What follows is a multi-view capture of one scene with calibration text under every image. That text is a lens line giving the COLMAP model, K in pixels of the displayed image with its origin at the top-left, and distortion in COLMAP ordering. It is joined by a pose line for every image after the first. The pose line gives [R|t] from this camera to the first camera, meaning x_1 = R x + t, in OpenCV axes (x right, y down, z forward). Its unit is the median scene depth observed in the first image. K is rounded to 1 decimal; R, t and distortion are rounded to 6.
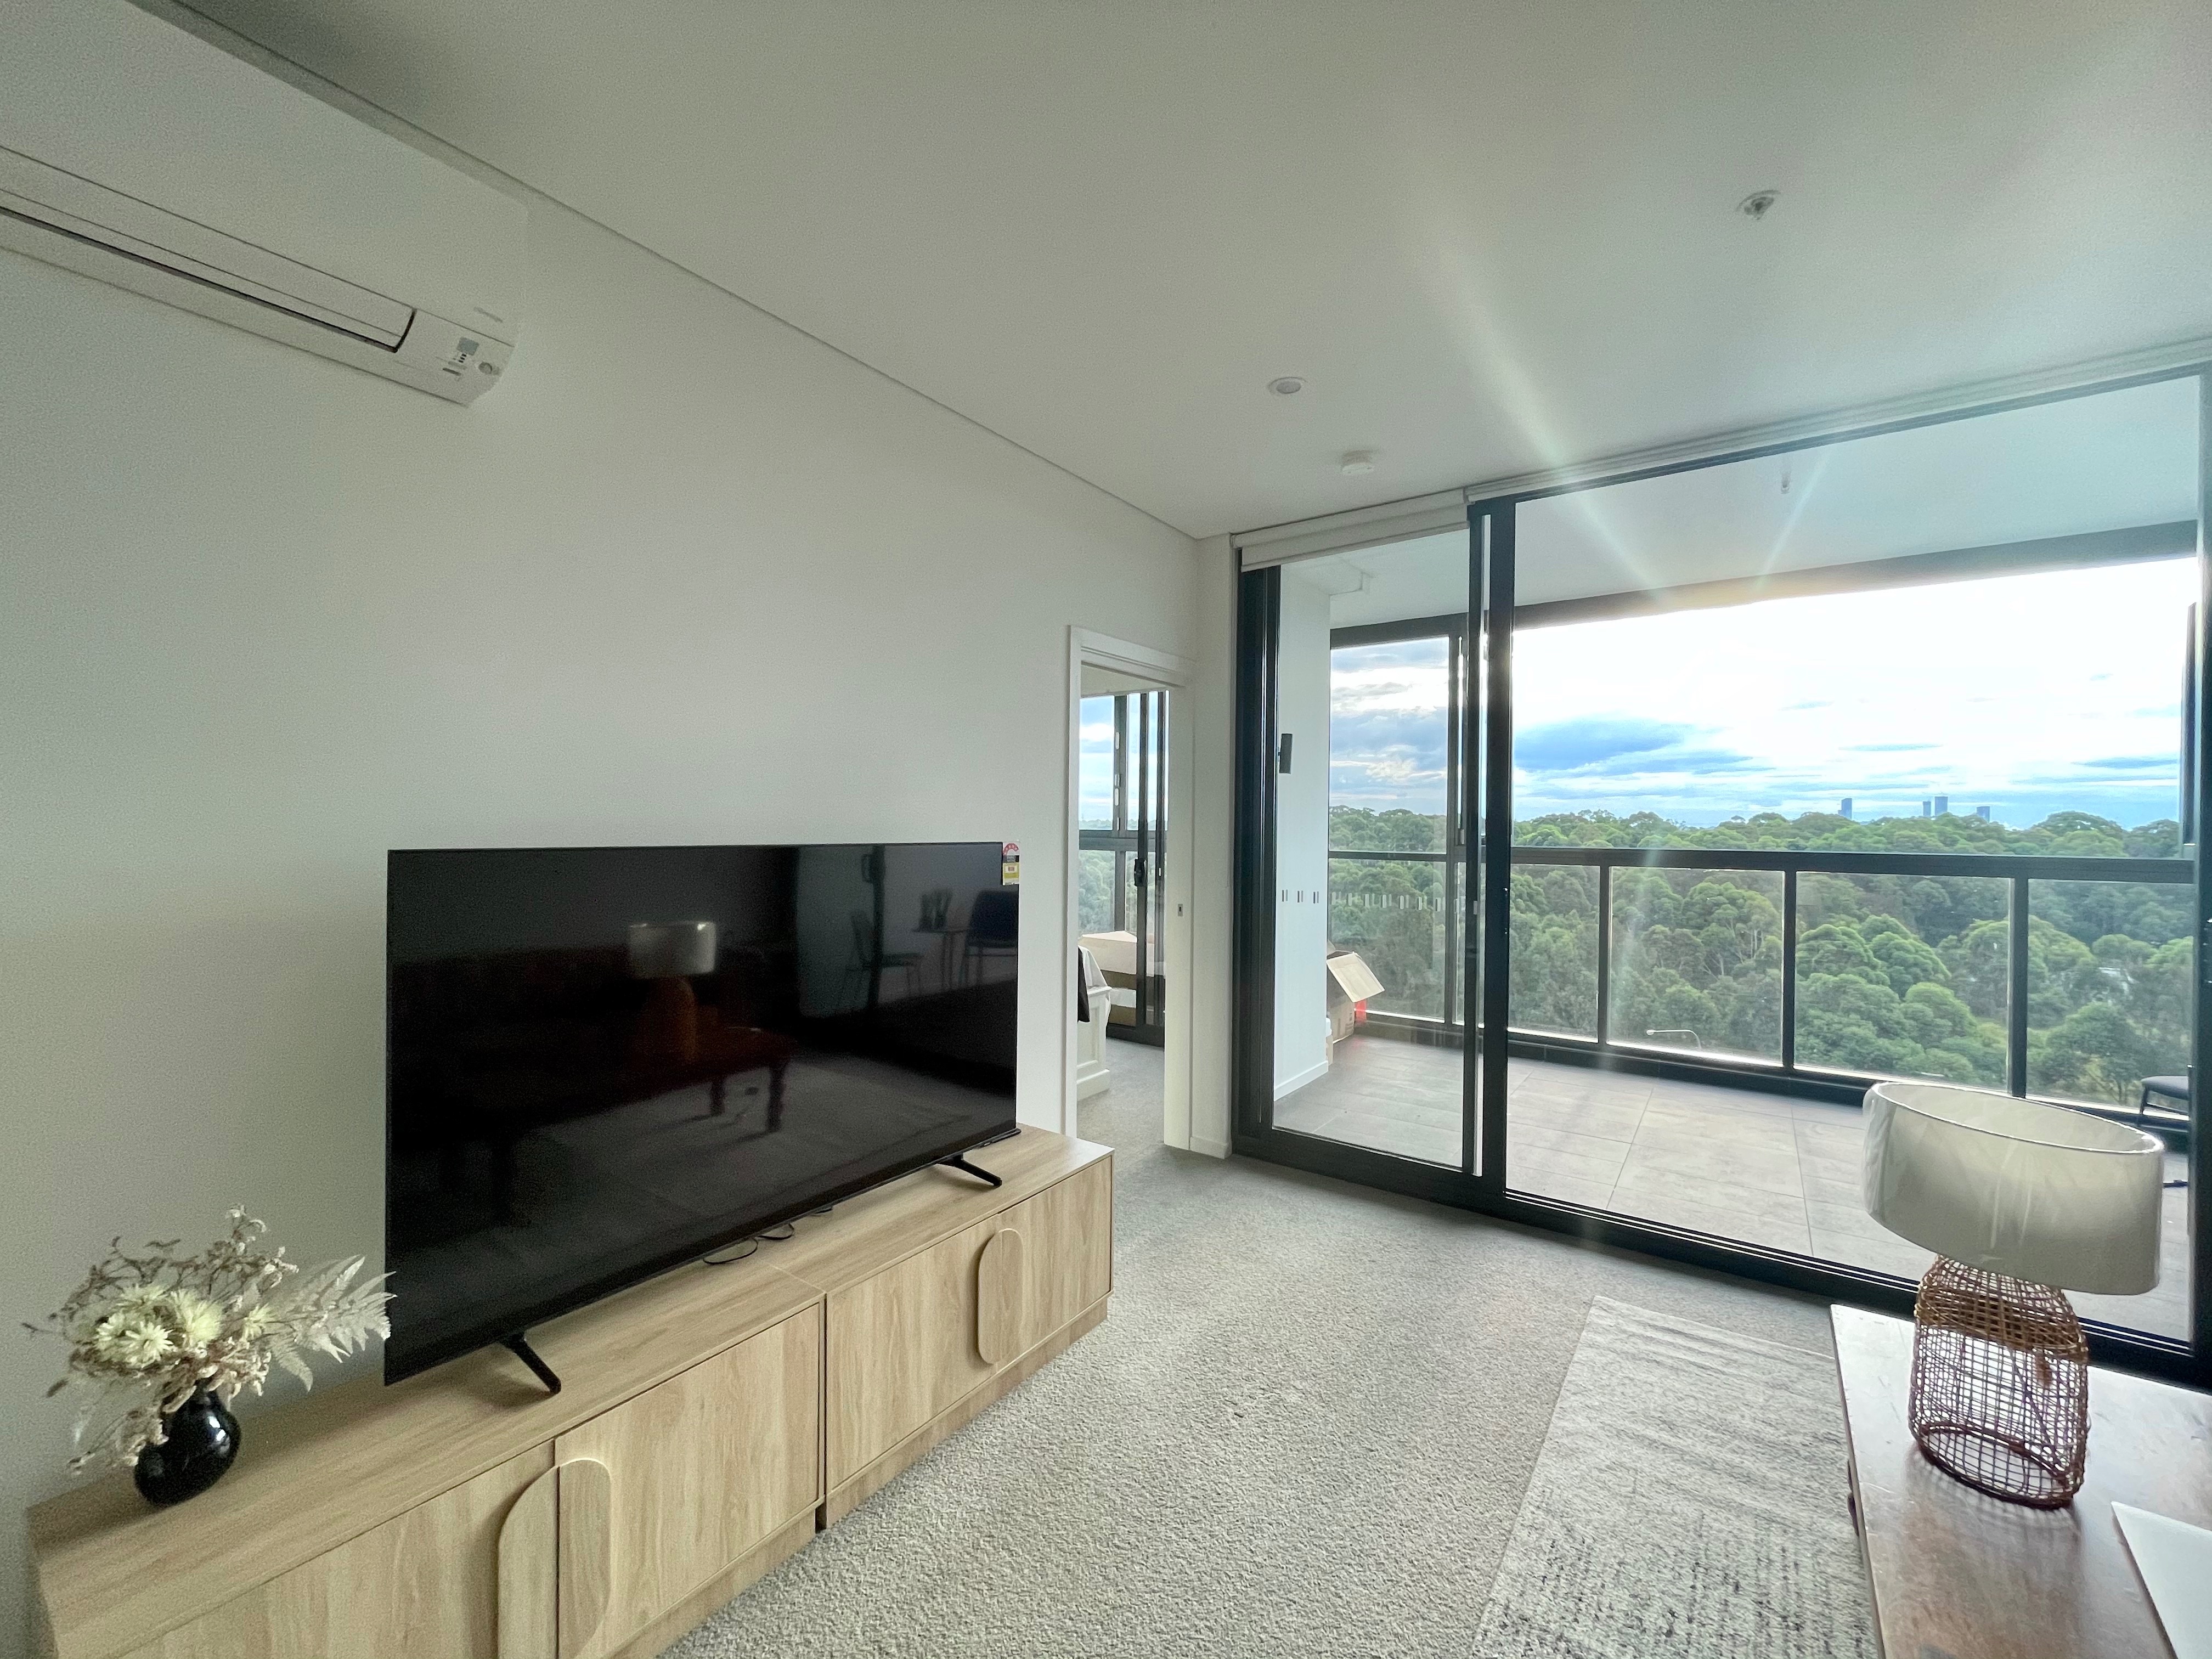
lens RADIAL K [[901.2, 0, 1097.0], [0, 901.2, 829.5], [0, 0, 1]] dist [-0.004084, -0.000295]
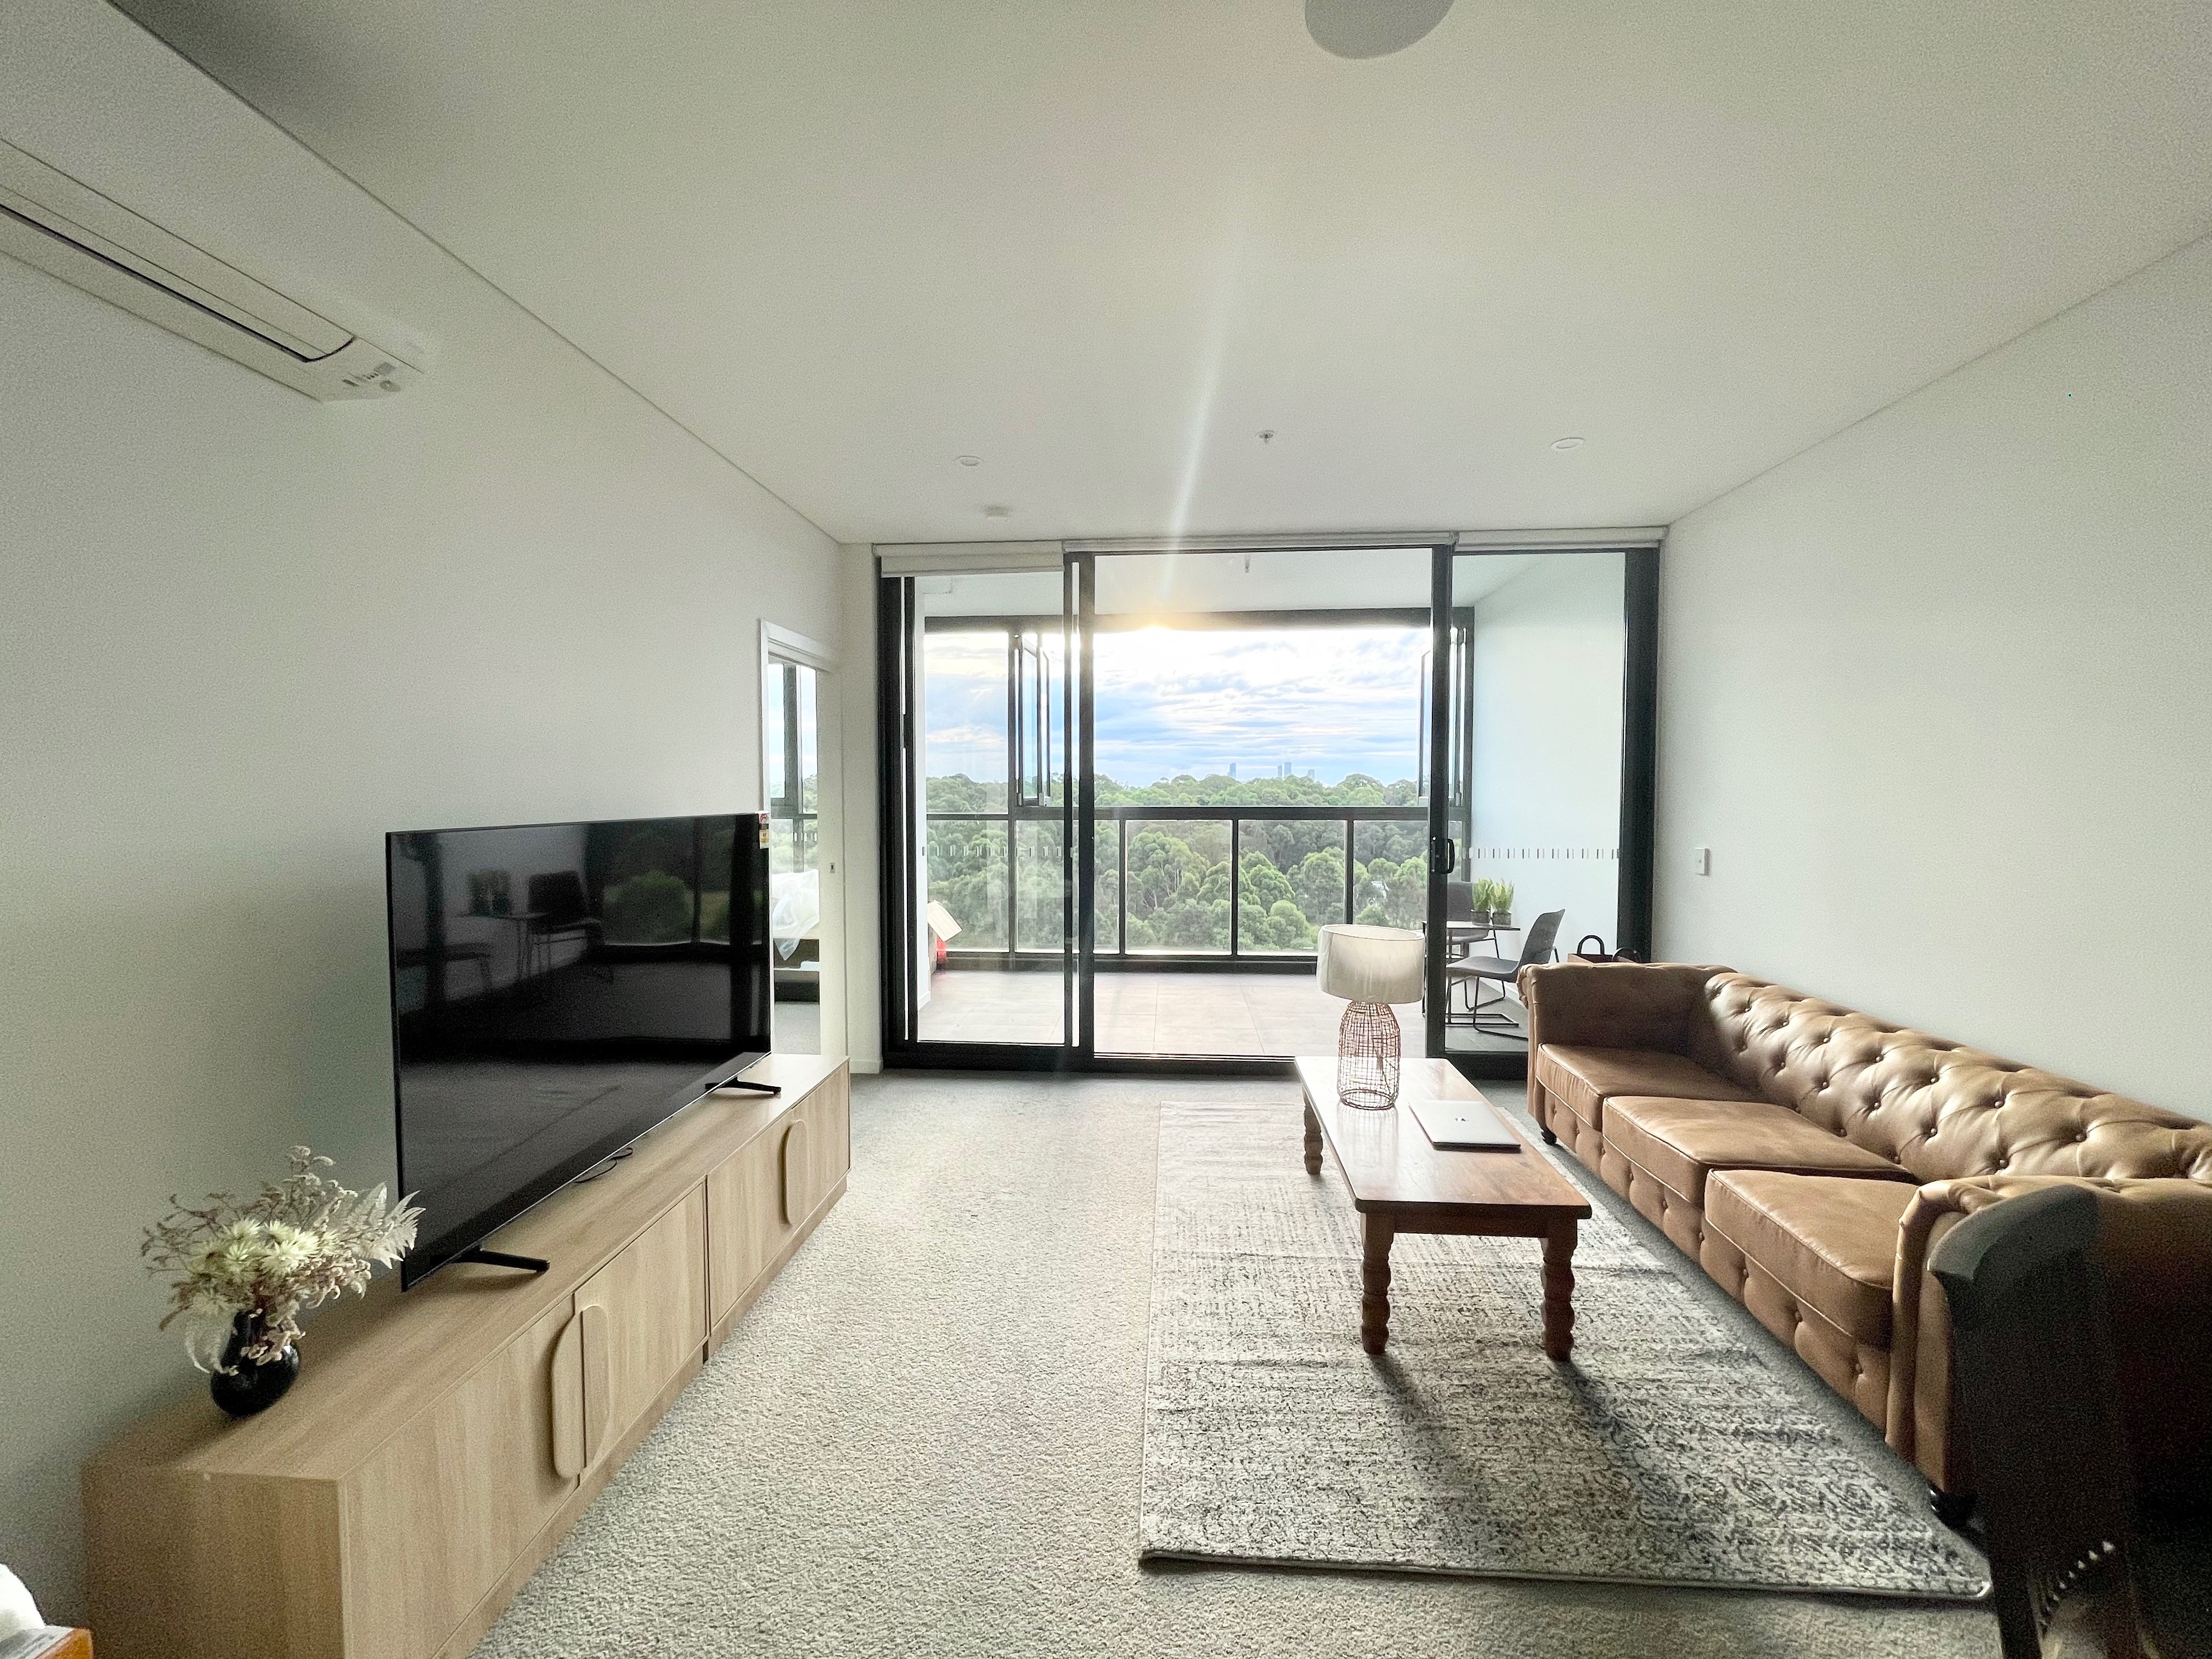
lens RADIAL K [[896.4, 0, 1102.2], [0, 896.4, 832.7], [0, 0, 1]] dist [-0.002513, 0.000226]
pose [[0.852474, -0.035266, 0.521579, -0.261966], [0.011644, 0.998755, 0.048498, -0.009044], [-0.522640, -0.035270, 0.851823, -0.190931]]
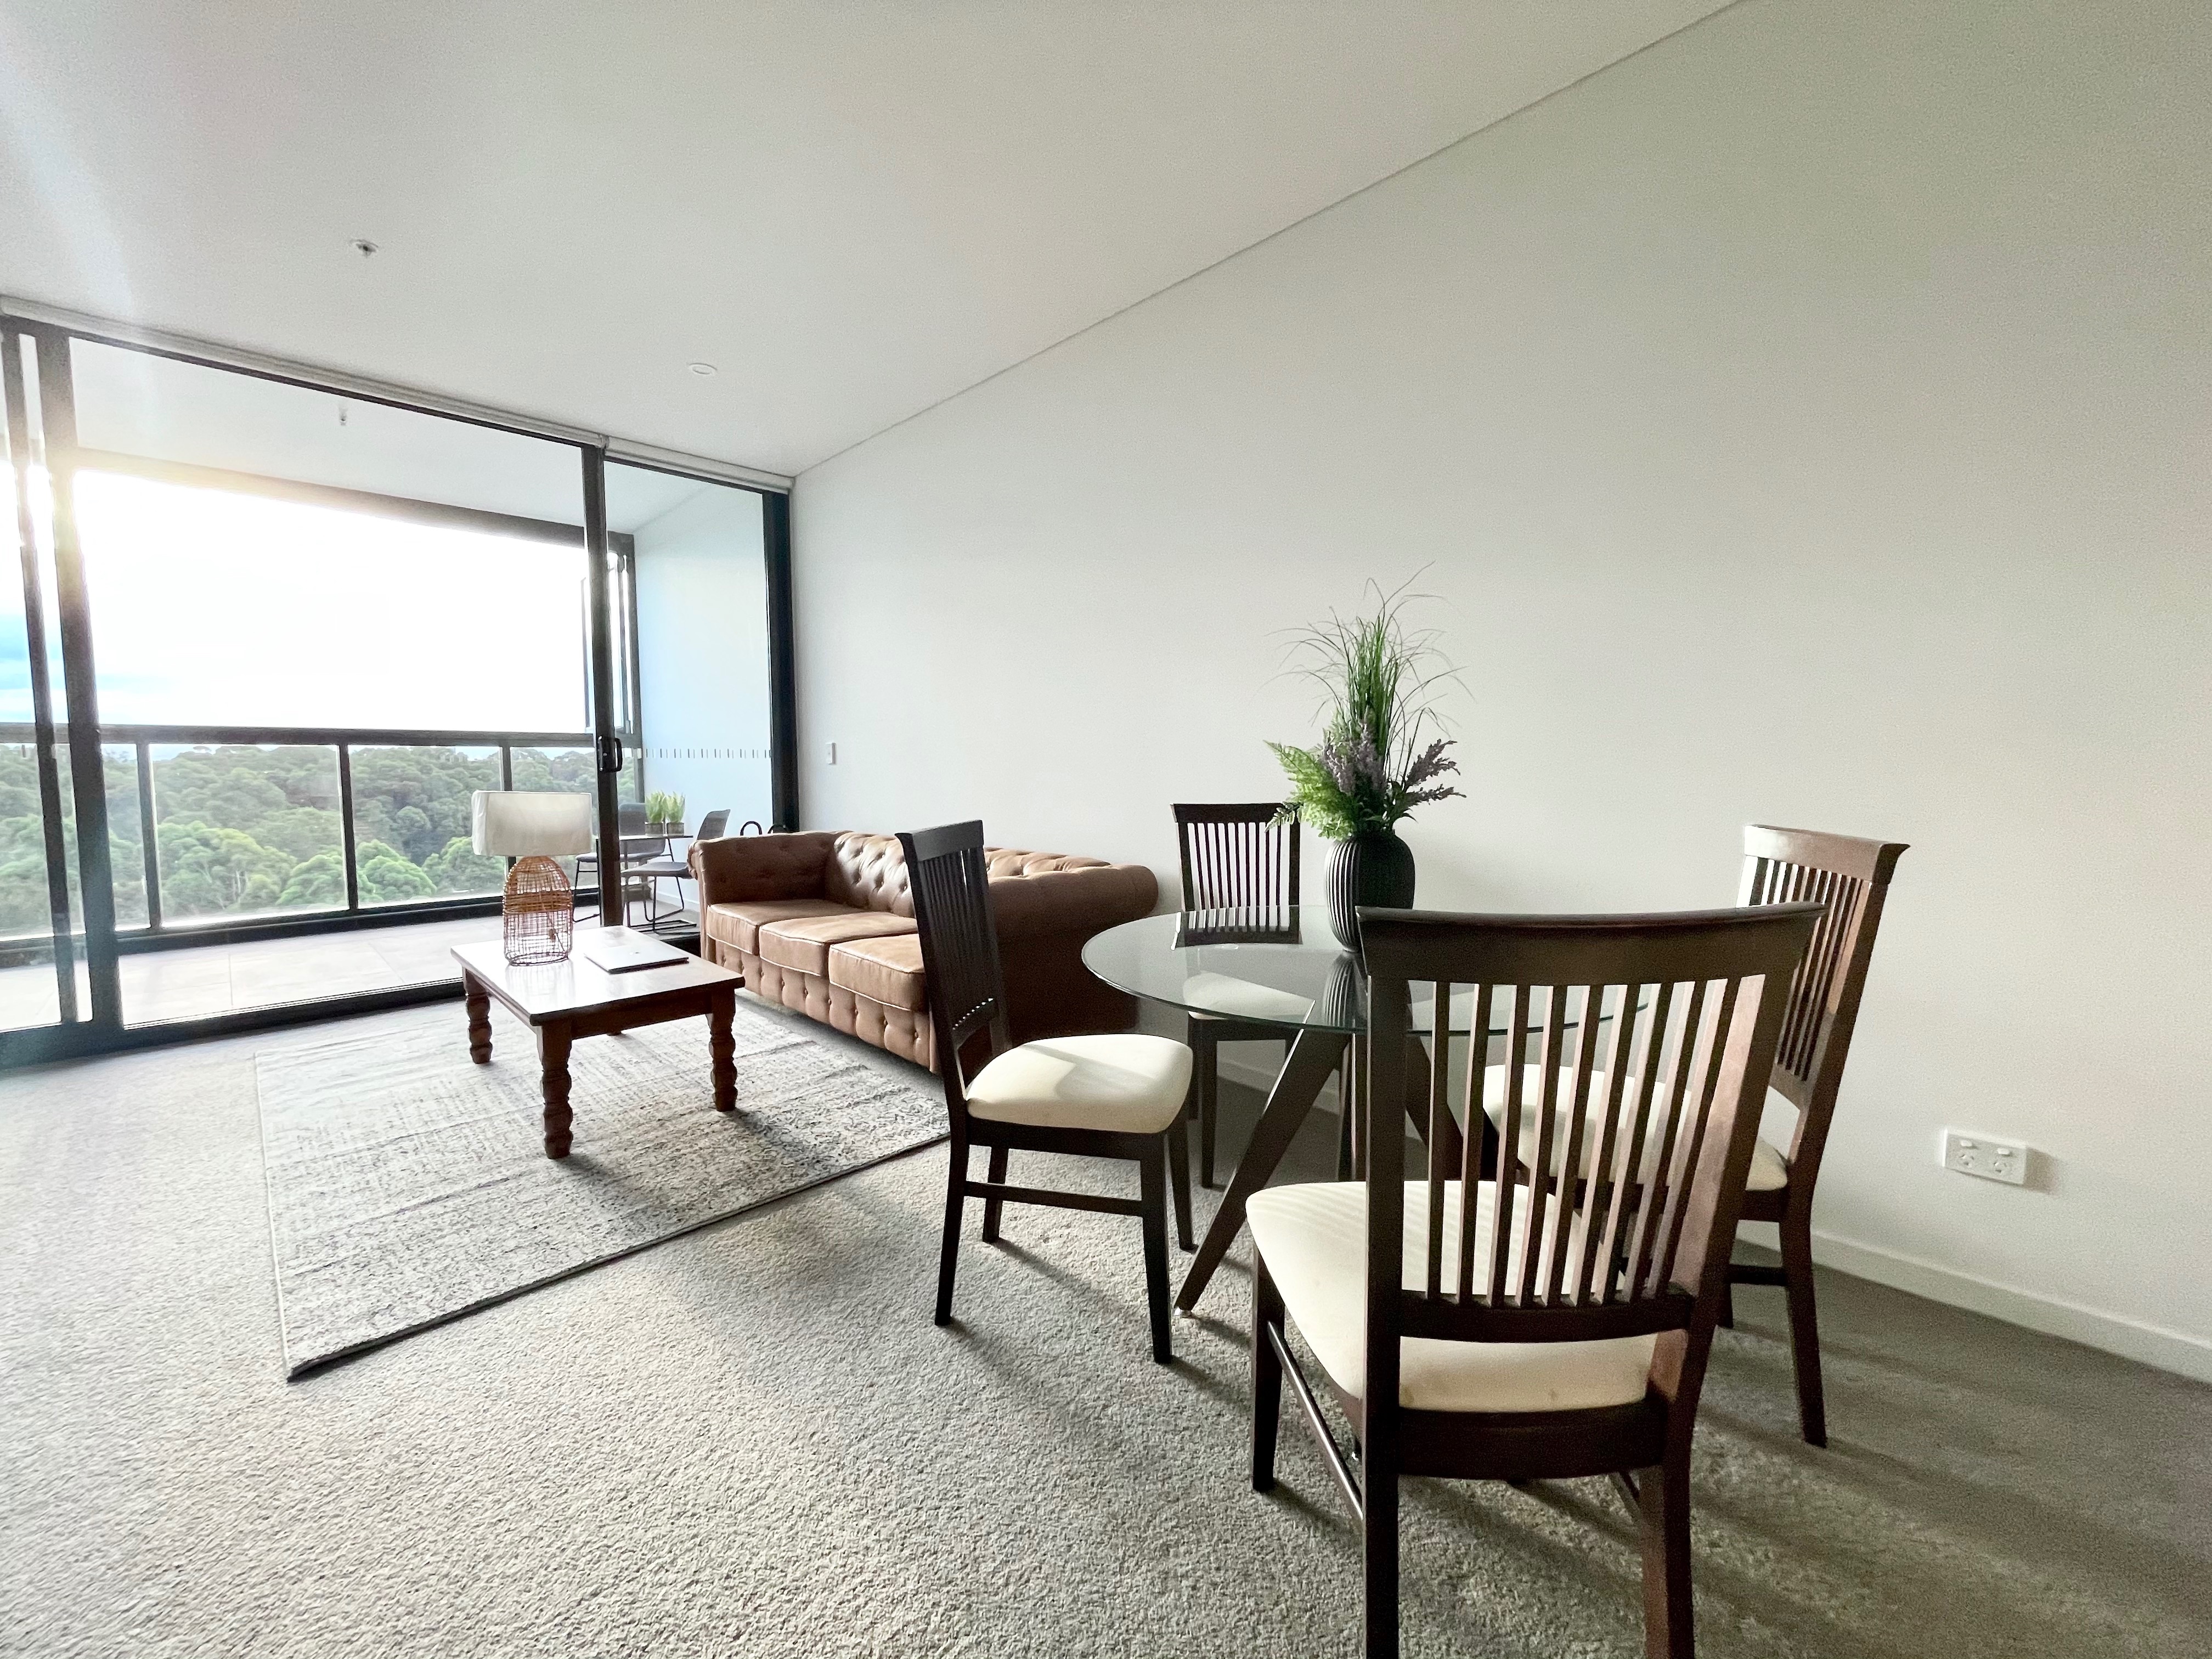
lens RADIAL K [[896.4, 0, 1102.2], [0, 896.4, 832.7], [0, 0, 1]] dist [-0.002513, 0.000226]
pose [[0.164027, -0.084773, 0.982807, -0.368413], [0.005221, 0.996361, 0.085070, 0.104966], [-0.986442, -0.008823, 0.163872, -0.288730]]
